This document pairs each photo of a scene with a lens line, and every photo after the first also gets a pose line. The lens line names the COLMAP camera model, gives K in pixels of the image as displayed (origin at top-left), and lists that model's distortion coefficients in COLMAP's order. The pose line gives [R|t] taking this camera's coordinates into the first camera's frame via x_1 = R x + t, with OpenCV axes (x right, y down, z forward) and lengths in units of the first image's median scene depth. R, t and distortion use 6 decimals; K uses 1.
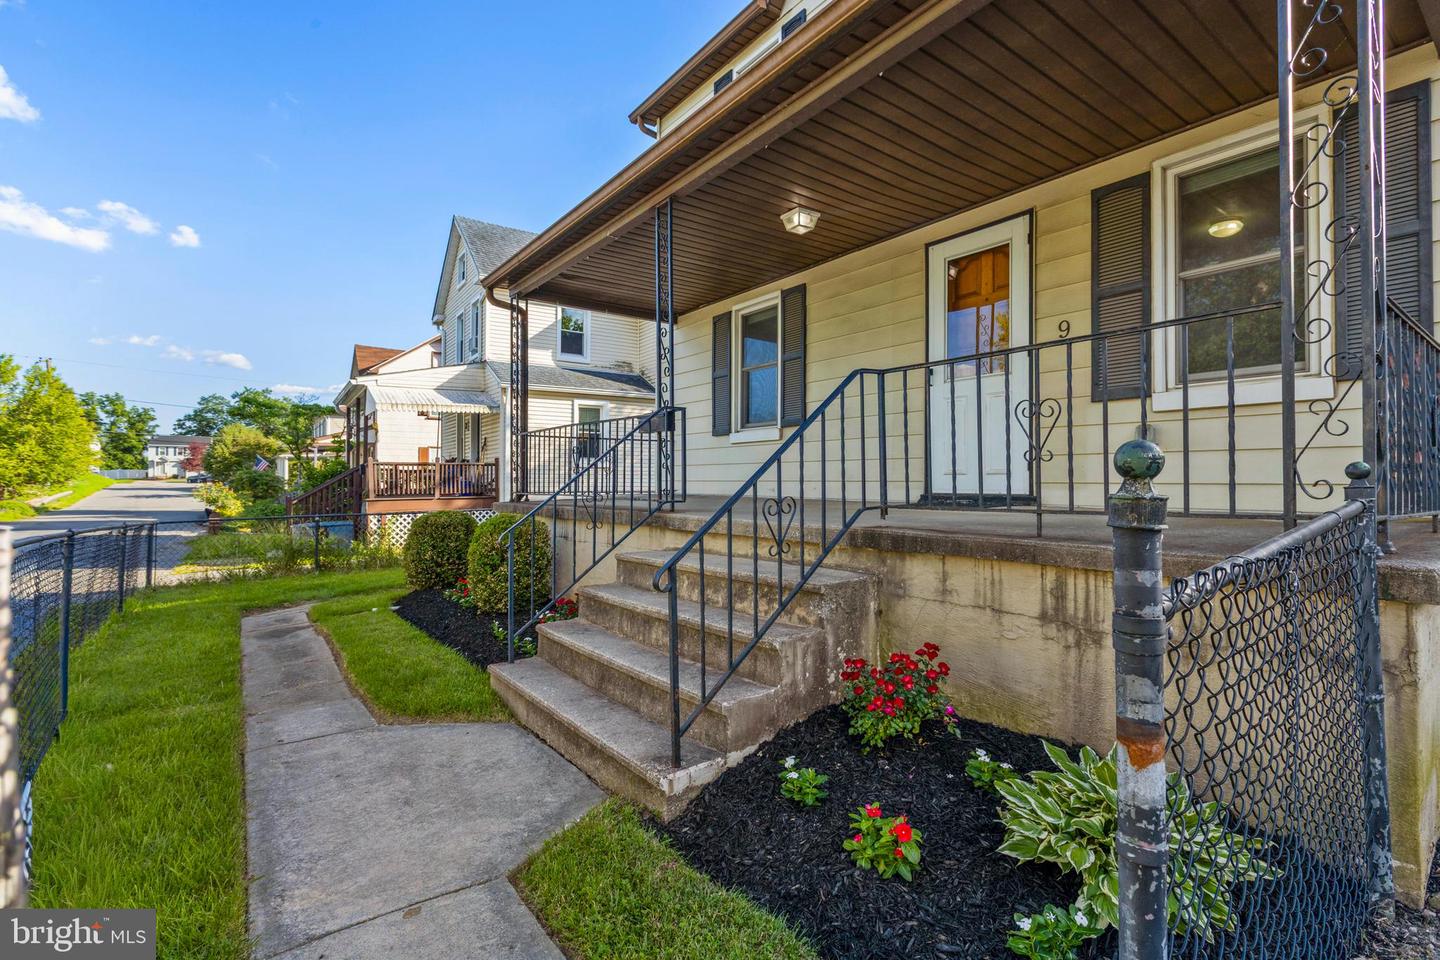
lens RADIAL K [[659.5, 0, 720.0], [0, 659.5, 480.0], [0, 0, 1]] dist [-0.001428, 0.000261]
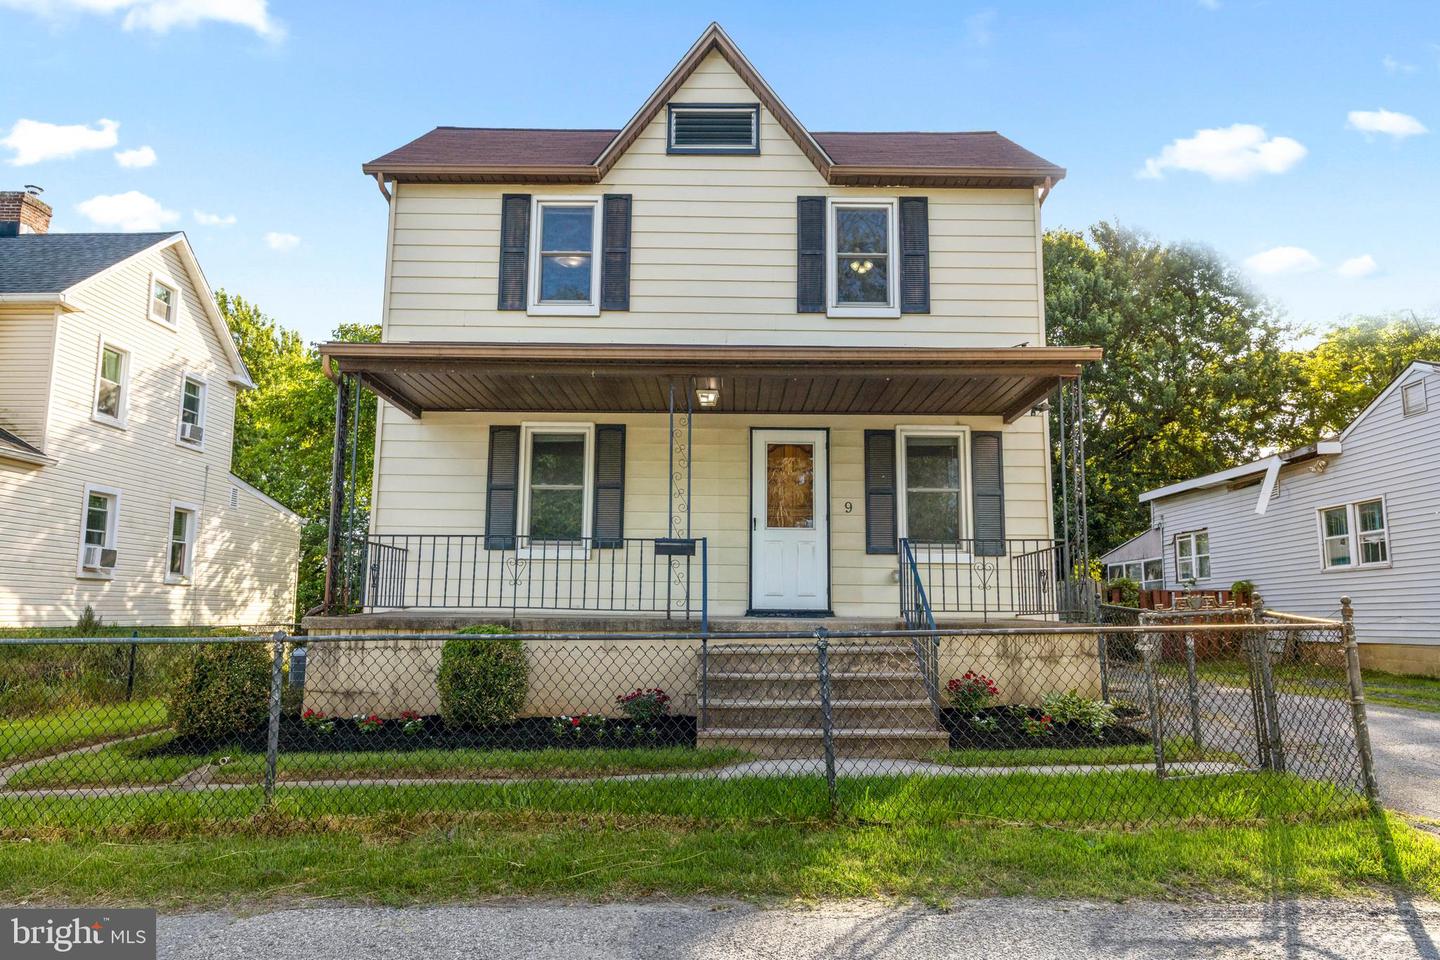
lens RADIAL K [[968.6, 0, 720.0], [0, 968.6, 480.0], [0, 0, 1]] dist [-0.000441, -0.000017]
pose [[0.600428, 0.118009, 0.790924, -1.397047], [-0.012299, 0.990297, -0.138420, 0.034670], [-0.799584, 0.073384, 0.596053, -0.156230]]
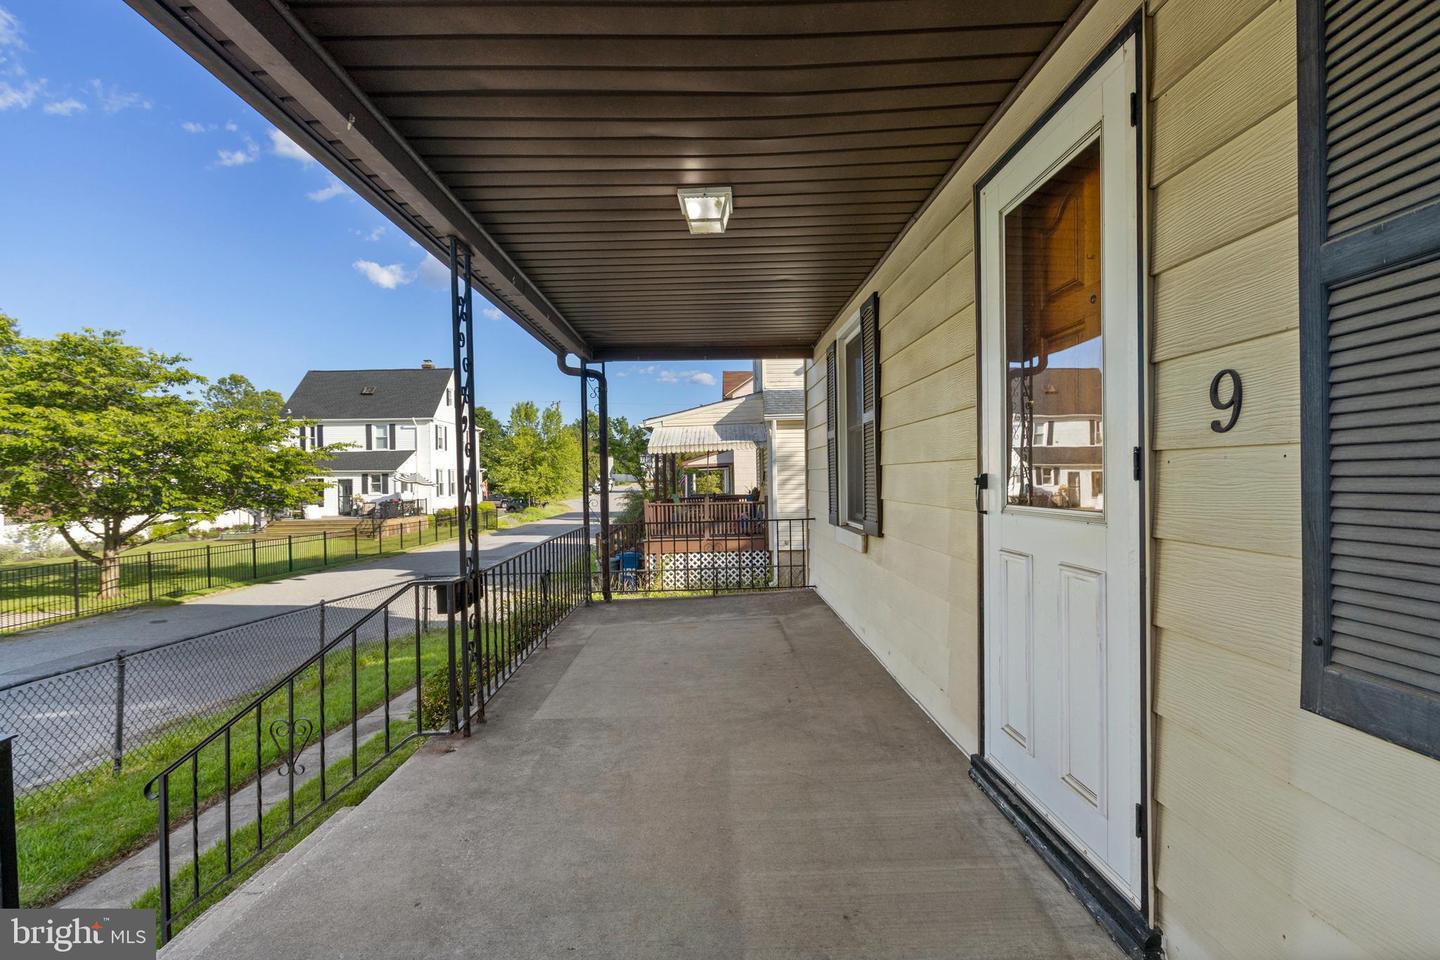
lens RADIAL K [[659.5, 0, 720.0], [0, 659.5, 480.0], [0, 0, 1]] dist [-0.001428, 0.000261]
pose [[0.809442, -0.009067, -0.587130, 0.457276], [0.016067, 0.999848, 0.006710, -0.179546], [0.586980, -0.014864, 0.809465, 0.580686]]
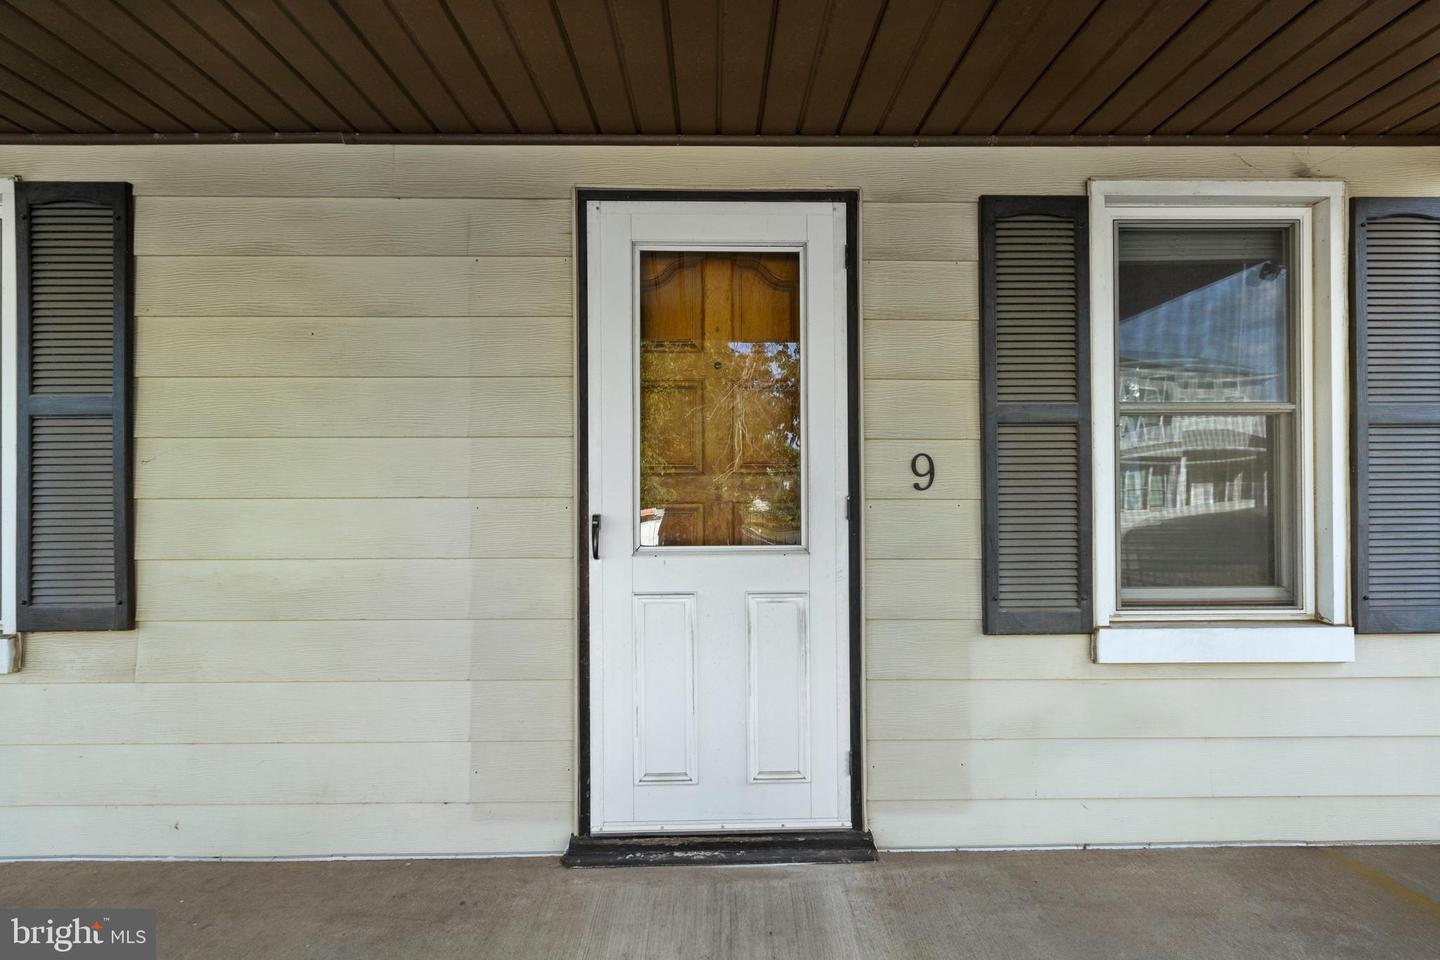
lens RADIAL K [[635.2, 0, 720.0], [0, 635.2, 480.0], [0, 0, 1]] dist [0.000858, -0.000575]
pose [[0.590622, -0.000561, 0.806948, 0.064254], [0.001138, 0.999999, -0.000138, -0.199499], [-0.806948, 0.001000, 0.590622, 0.758374]]
